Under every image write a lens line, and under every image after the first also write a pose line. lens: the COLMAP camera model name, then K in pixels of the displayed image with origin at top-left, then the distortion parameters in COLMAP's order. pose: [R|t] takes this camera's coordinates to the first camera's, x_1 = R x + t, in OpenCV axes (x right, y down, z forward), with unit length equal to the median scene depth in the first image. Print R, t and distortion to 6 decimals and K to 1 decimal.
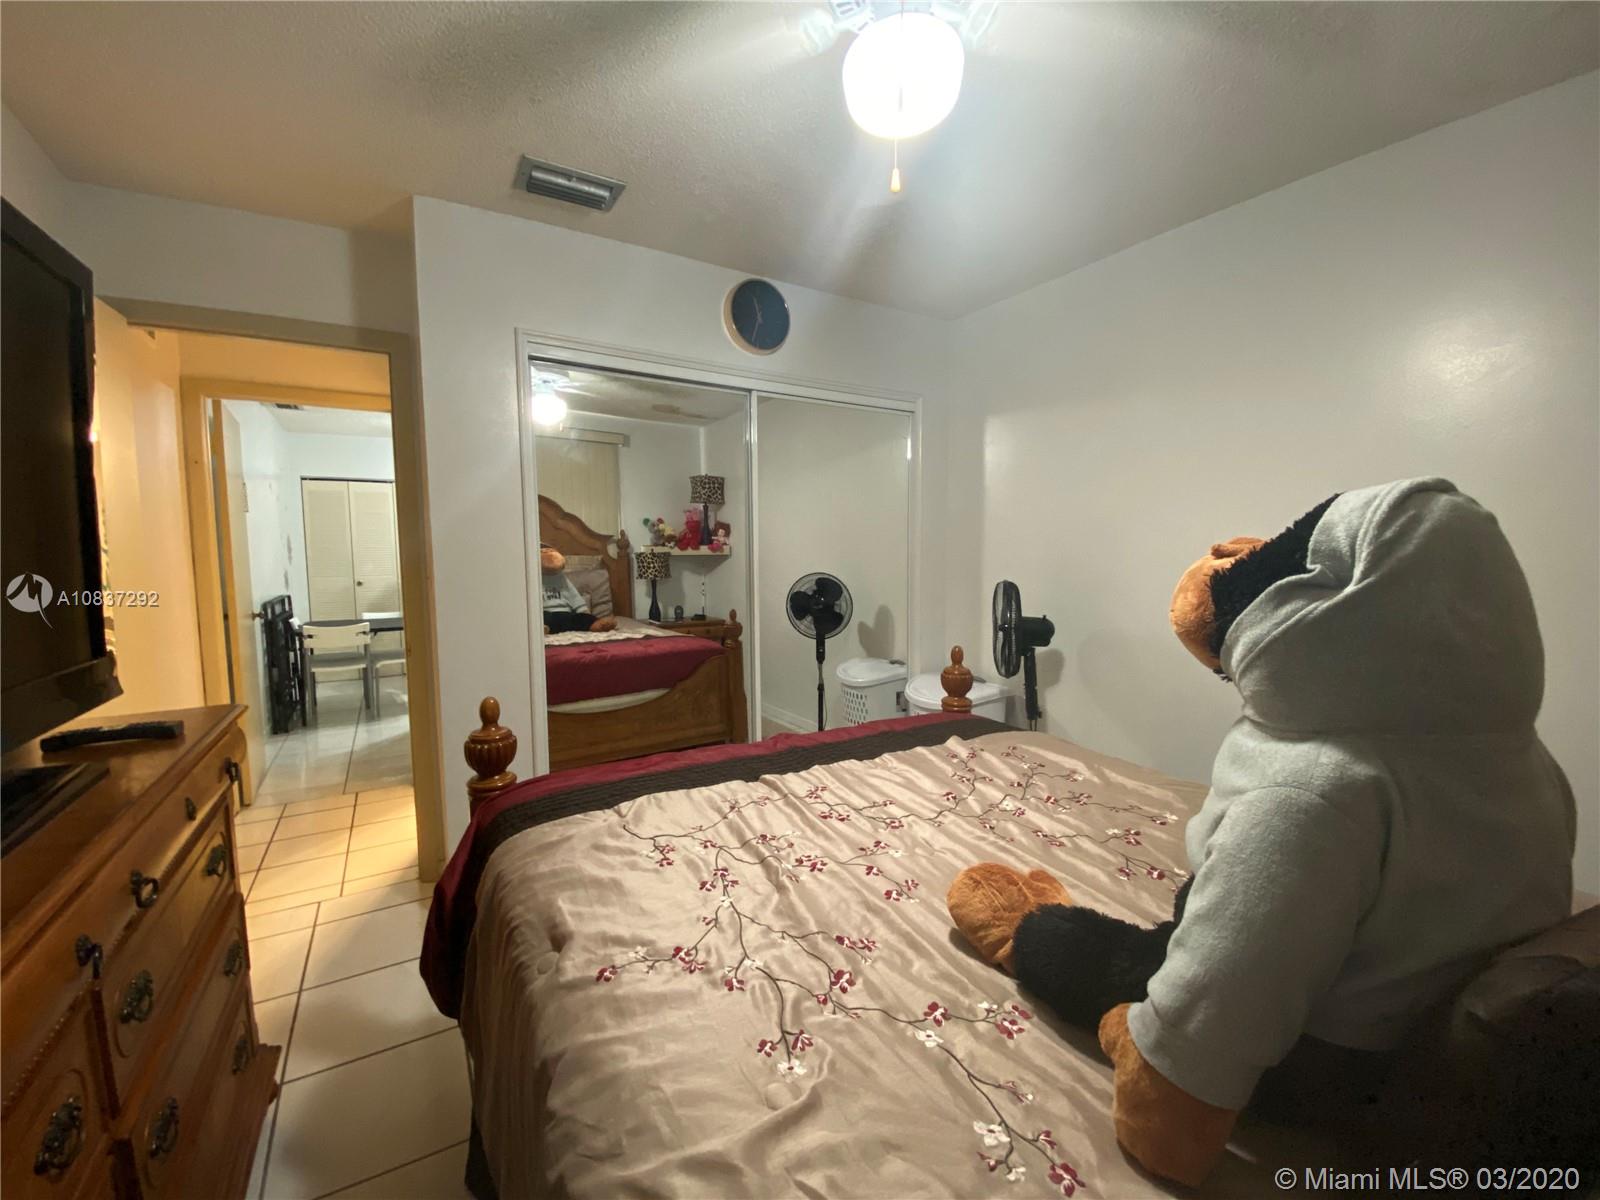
lens RADIAL K [[654.7, 0, 801.1], [0, 654.7, 592.9], [0, 0, 1]] dist [0.001482, 0.000090]
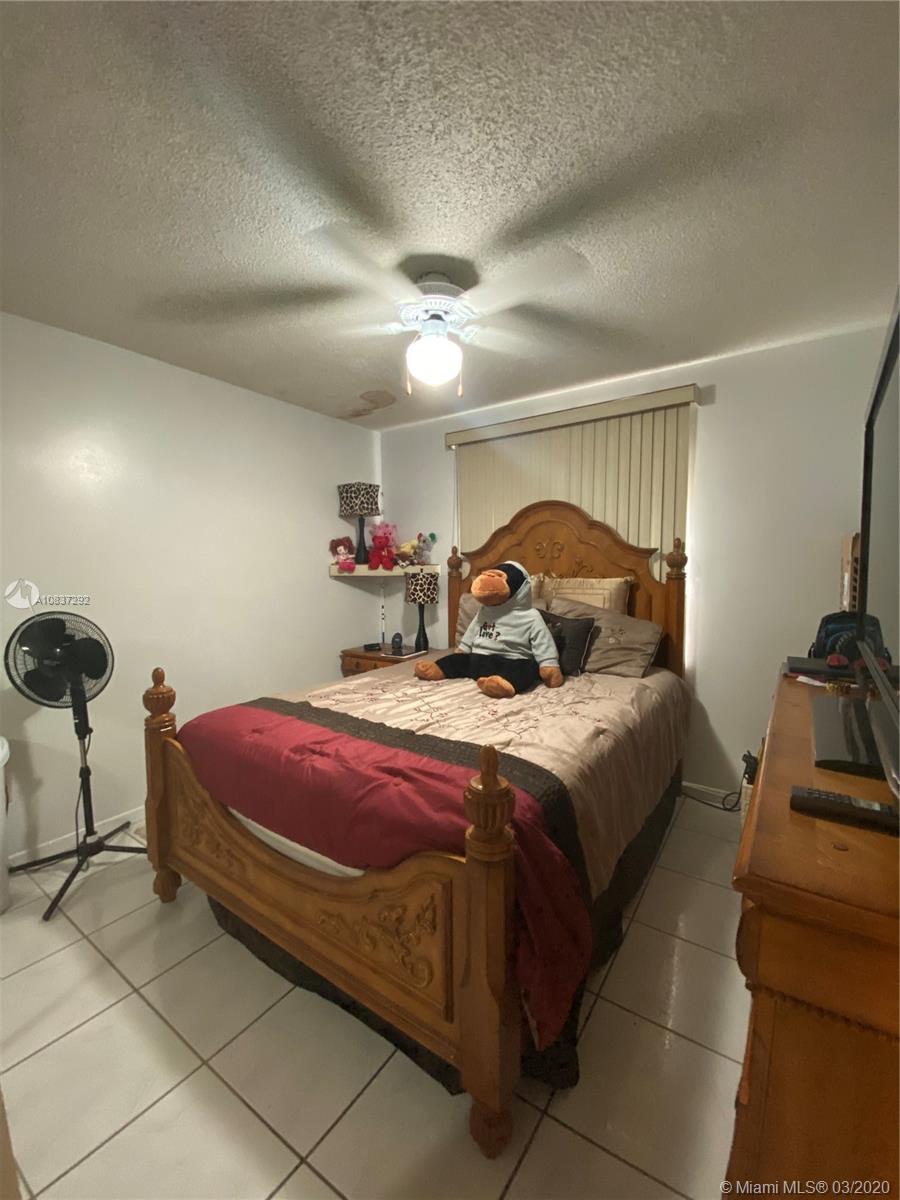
lens RADIAL K [[491.0, 0, 448.0], [0, 491.0, 601.1], [0, 0, 1]] dist [0.001482, 0.000090]
pose [[-0.387978, -0.079312, 0.918250, -1.277610], [0.087825, 0.988576, 0.122494, -0.172592], [-0.917475, 0.128170, -0.376580, 1.509546]]
